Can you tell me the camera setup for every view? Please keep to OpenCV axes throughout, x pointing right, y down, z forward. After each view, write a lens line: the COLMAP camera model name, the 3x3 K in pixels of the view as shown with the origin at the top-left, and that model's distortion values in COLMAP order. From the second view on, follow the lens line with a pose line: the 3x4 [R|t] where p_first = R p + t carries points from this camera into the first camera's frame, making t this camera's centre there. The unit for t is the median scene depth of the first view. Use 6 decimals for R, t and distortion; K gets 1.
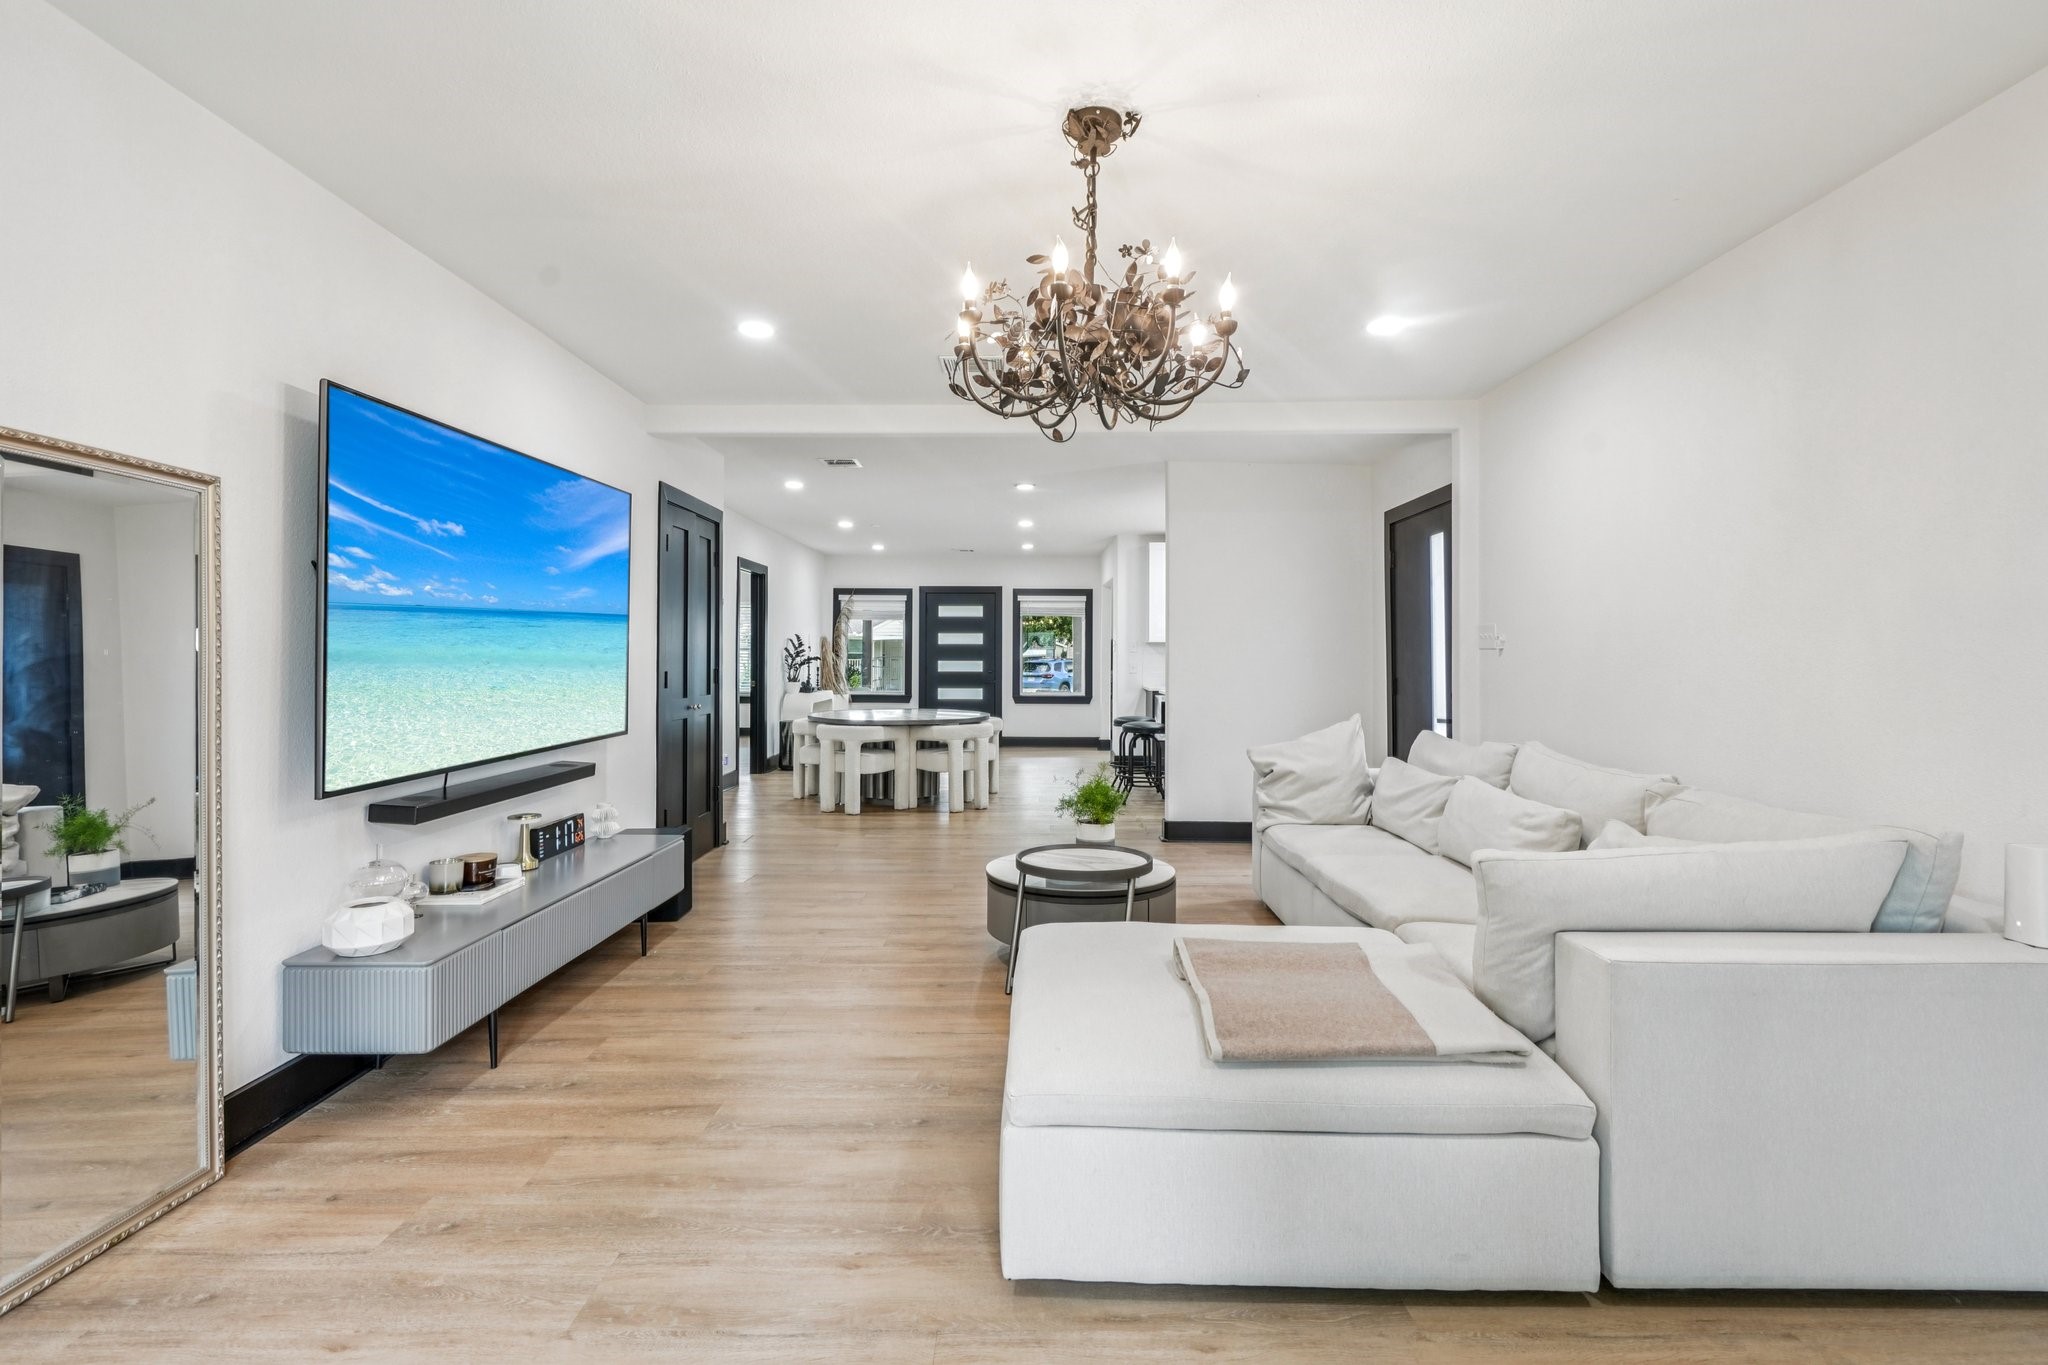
lens RADIAL K [[965.7, 0, 1003.1], [0, 965.7, 649.0], [0, 0, 1]] dist [-0.003069, -0.000145]
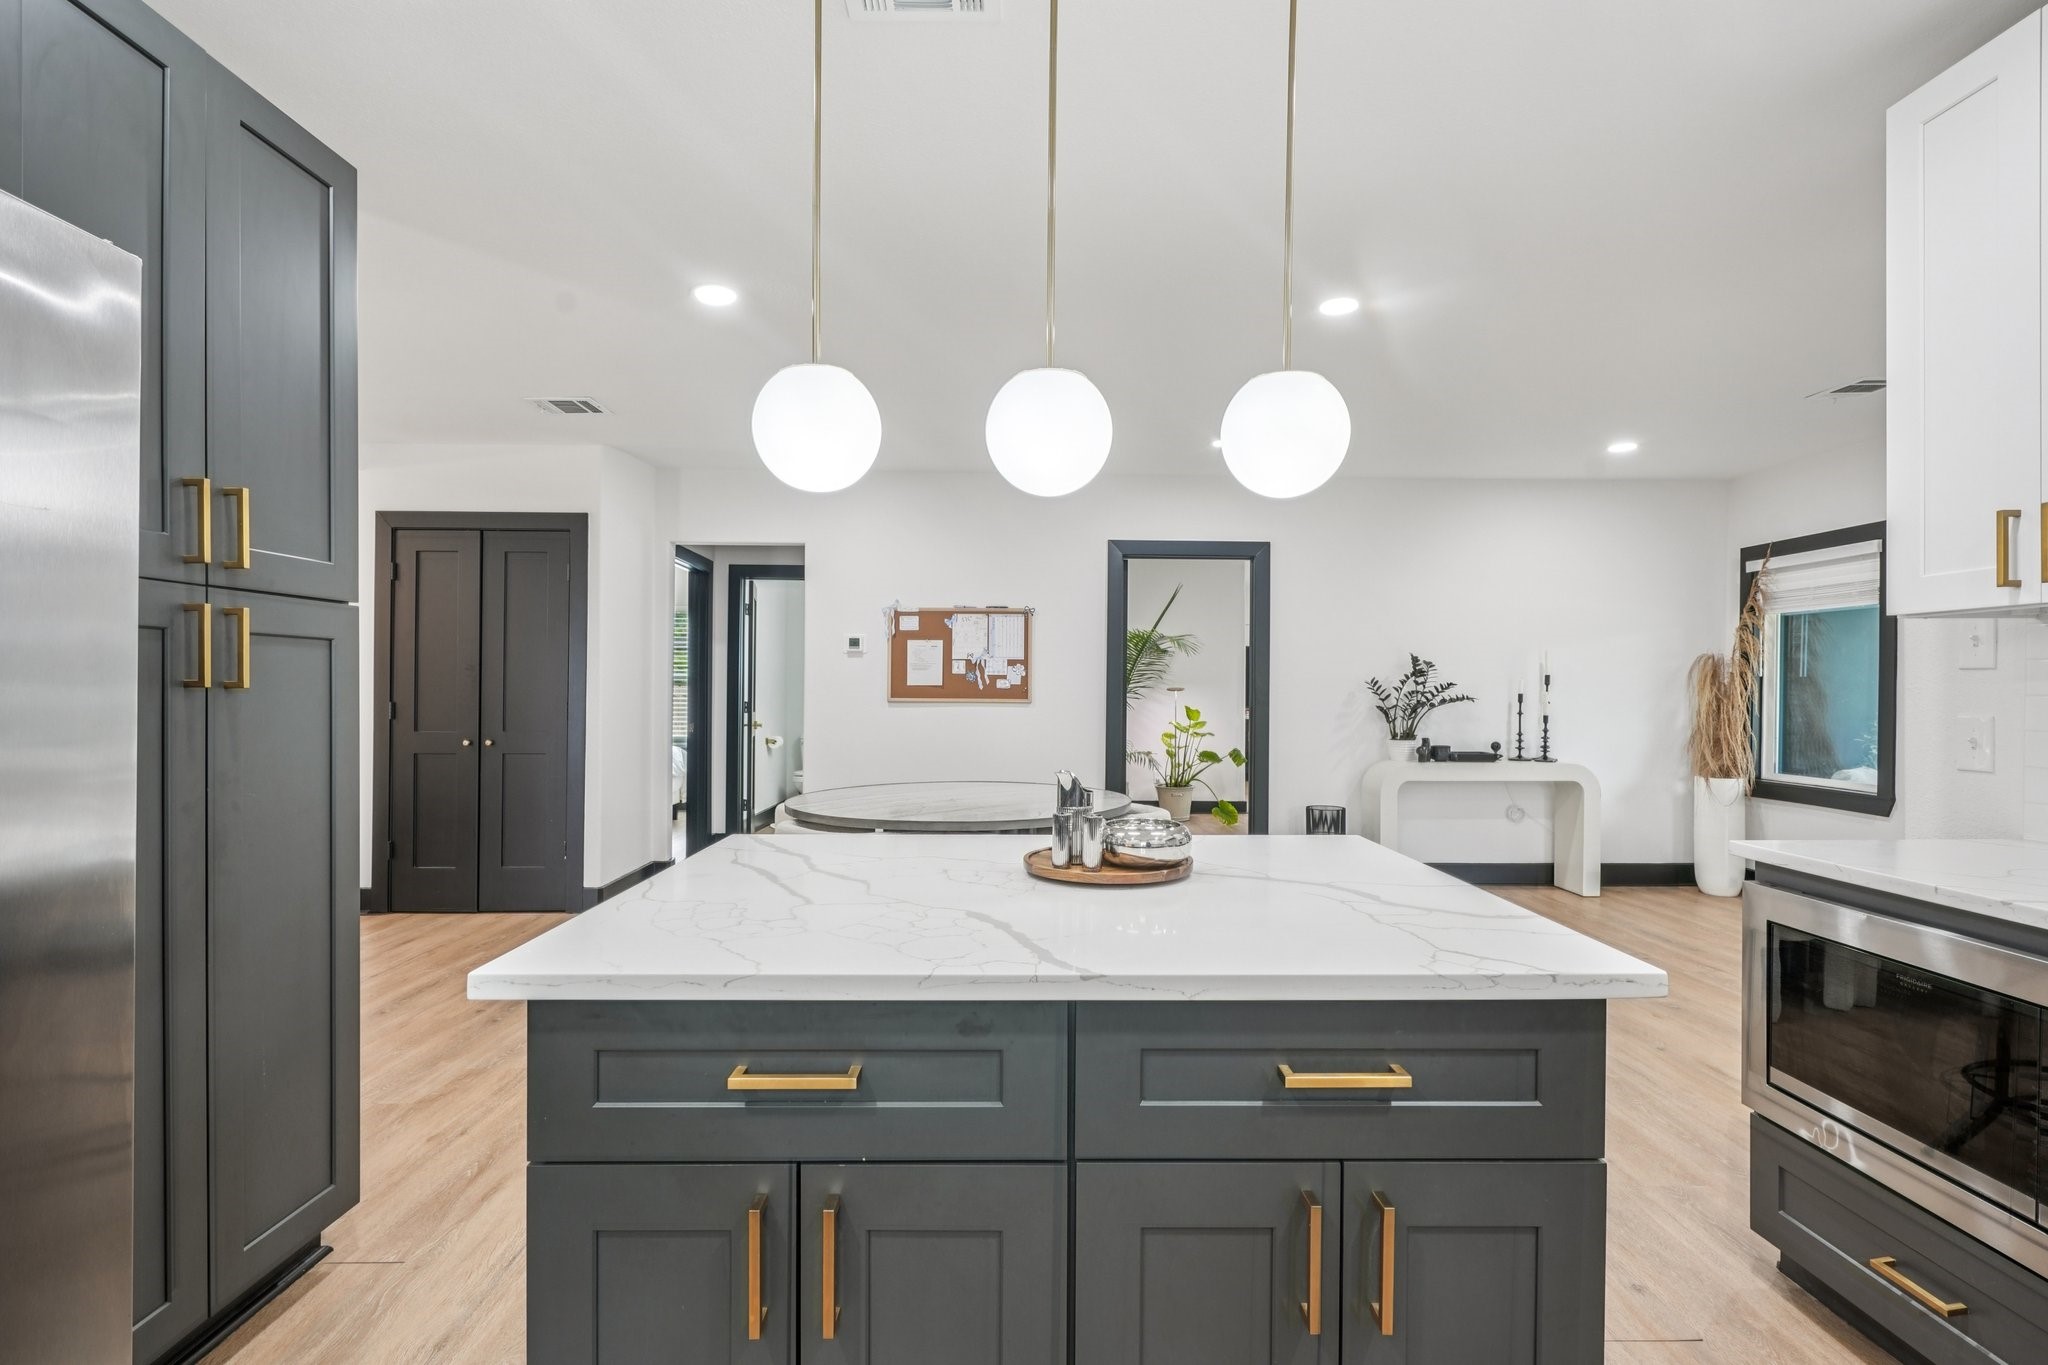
lens RADIAL K [[965.7, 0, 1017.8], [0, 965.7, 694.3], [0, 0, 1]] dist [-0.003069, -0.000145]
pose [[0.044588, 0.000391, -0.999005, 0.274495], [0.001144, 0.999999, 0.000442, 0.006536], [0.999005, -0.001162, 0.044587, 0.641514]]
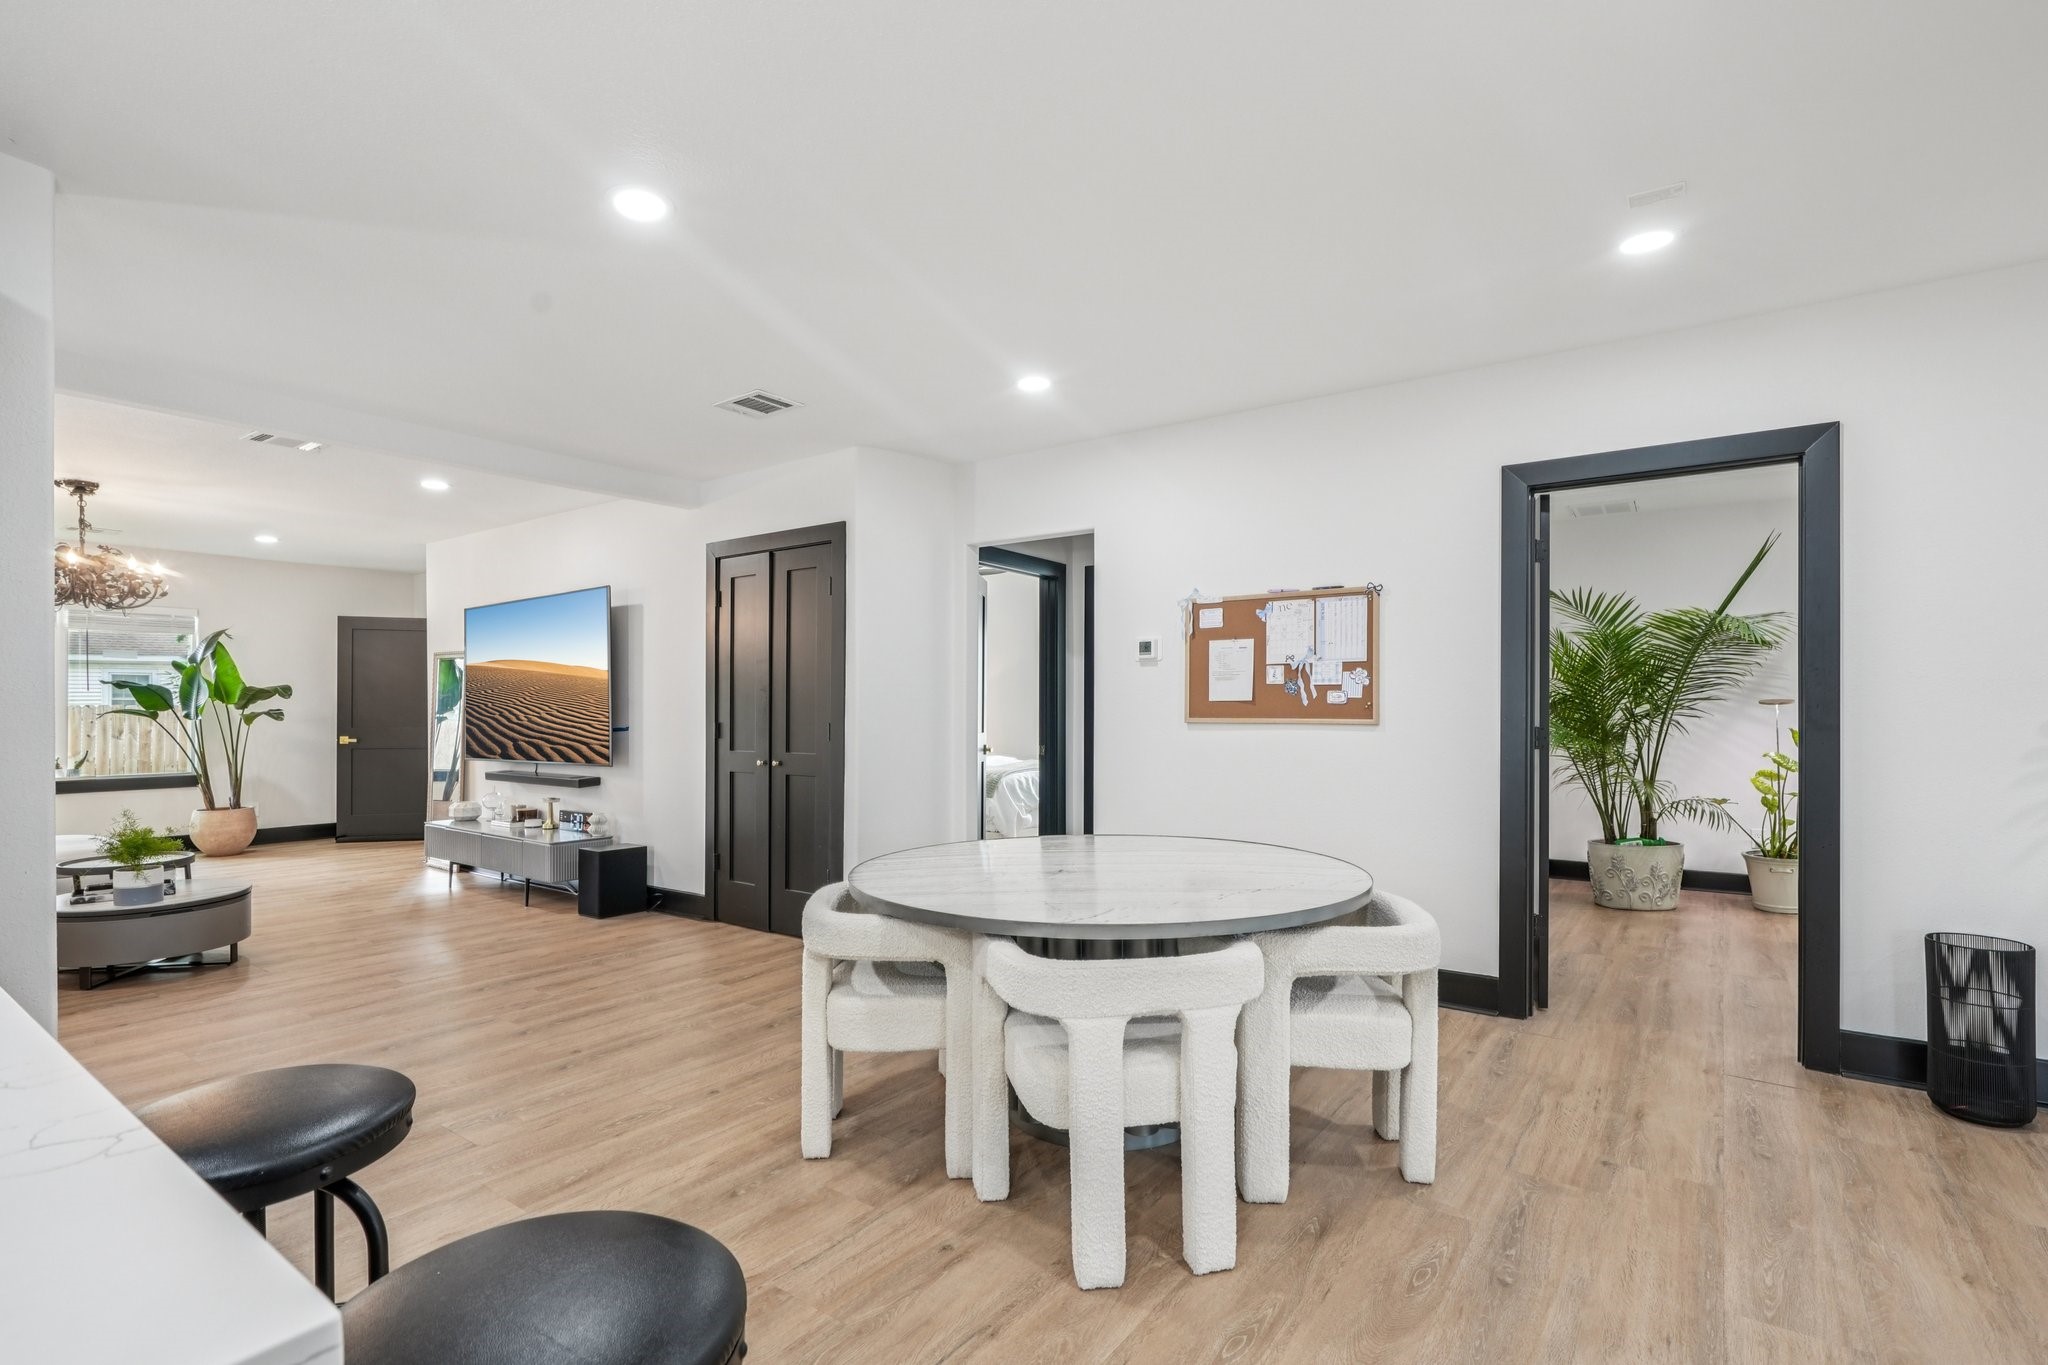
lens RADIAL K [[965.7, 0, 1014.6], [0, 965.7, 706.5], [0, 0, 1]] dist [-0.003069, -0.000145]
pose [[-0.565966, -0.002034, -0.824426, 0.132962], [0.005882, 0.999962, -0.006505, 0.006268], [0.824408, -0.008531, -0.565932, 0.751747]]
